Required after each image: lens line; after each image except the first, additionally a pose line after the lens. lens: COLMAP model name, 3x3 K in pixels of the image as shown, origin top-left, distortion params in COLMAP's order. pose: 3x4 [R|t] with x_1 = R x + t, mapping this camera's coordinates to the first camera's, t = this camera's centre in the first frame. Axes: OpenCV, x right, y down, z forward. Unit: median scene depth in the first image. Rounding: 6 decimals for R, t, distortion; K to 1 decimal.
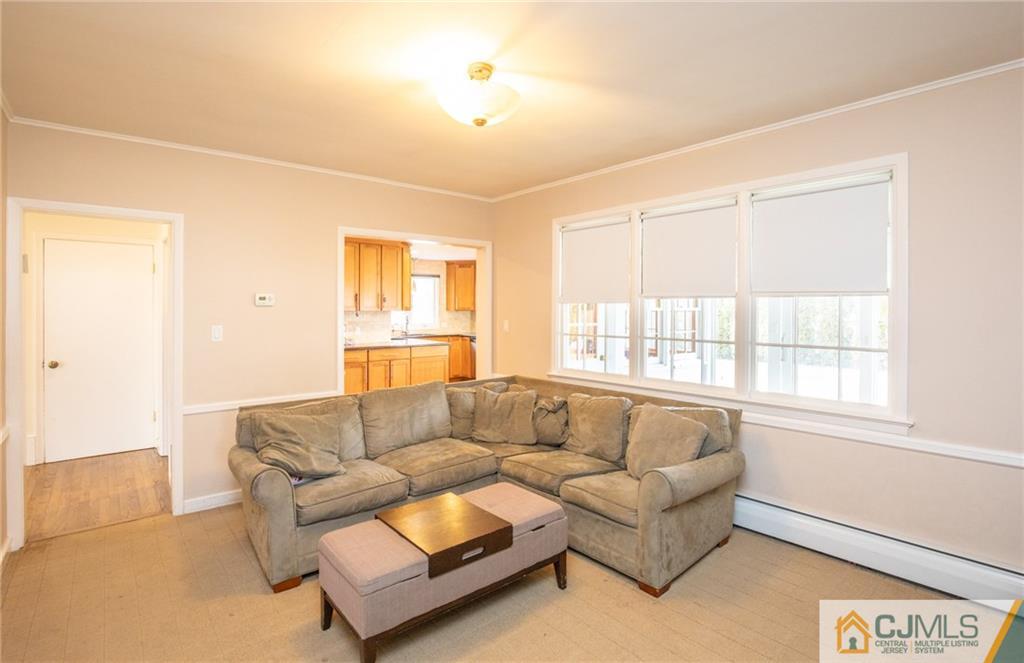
lens RADIAL K [[490.6, 0, 512.5], [0, 490.6, 310.3], [0, 0, 1]] dist [-0.001415, -0.000111]
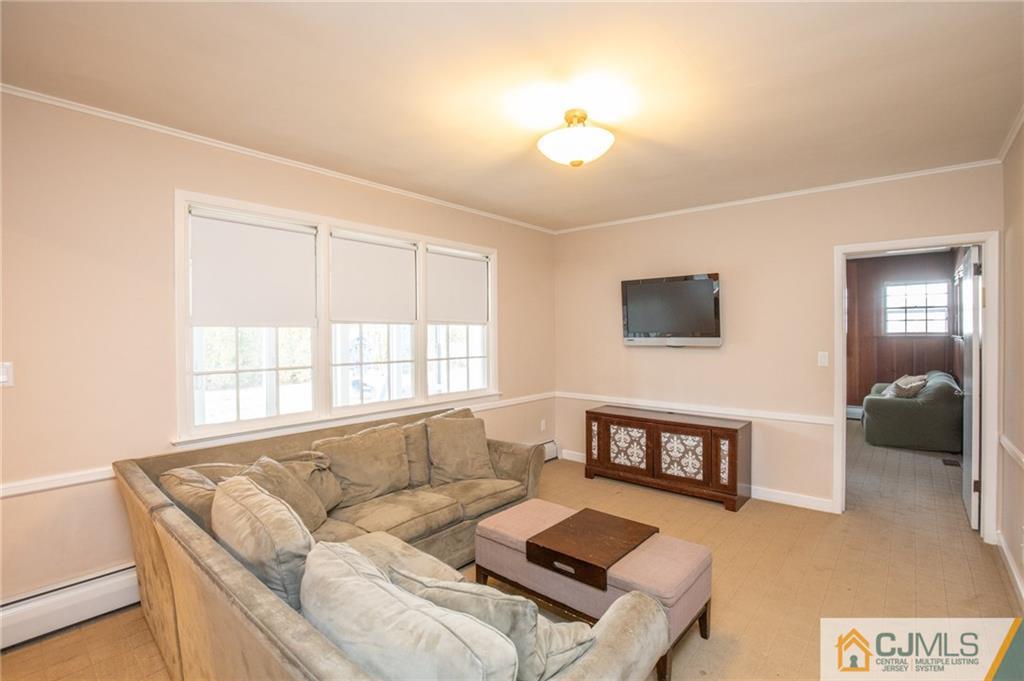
lens RADIAL K [[491.5, 0, 515.5], [0, 491.5, 329.4], [0, 0, 1]] dist [-0.001161, -0.000055]
pose [[-0.160603, 0.007707, 0.986989, -0.805154], [0.008605, 0.999942, -0.006408, -0.002905], [-0.986982, 0.007464, -0.160660, 0.927948]]
